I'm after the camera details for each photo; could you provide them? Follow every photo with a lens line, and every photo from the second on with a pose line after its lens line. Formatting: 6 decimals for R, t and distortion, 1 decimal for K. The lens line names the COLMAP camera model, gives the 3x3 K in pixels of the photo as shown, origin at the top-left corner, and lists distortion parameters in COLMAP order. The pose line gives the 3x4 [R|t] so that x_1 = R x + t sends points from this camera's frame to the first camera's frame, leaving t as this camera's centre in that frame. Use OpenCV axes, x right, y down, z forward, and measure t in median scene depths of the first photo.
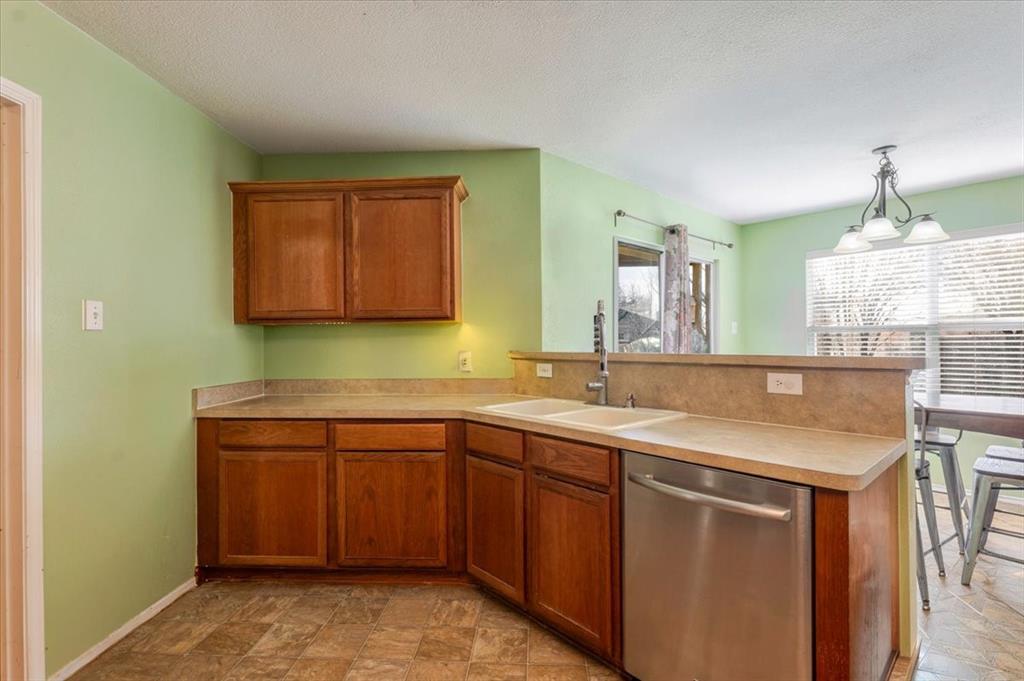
lens RADIAL K [[473.7, 0, 512.0], [0, 473.7, 340.5], [0, 0, 1]] dist [0.000054, -0.000589]
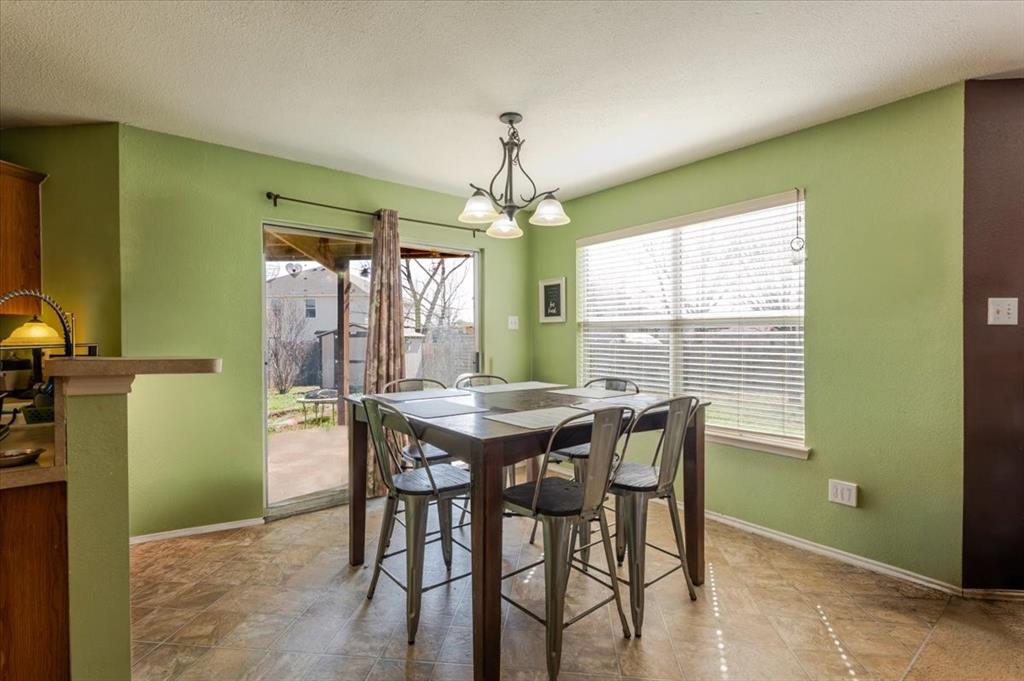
lens RADIAL K [[473.7, 0, 512.0], [0, 473.7, 340.5], [0, 0, 1]] dist [0.000054, -0.000589]
pose [[0.999531, 0.005114, -0.030187, 0.814469], [-0.004653, 0.999872, 0.015336, -0.006774], [0.030262, -0.015189, 0.999427, 0.122098]]
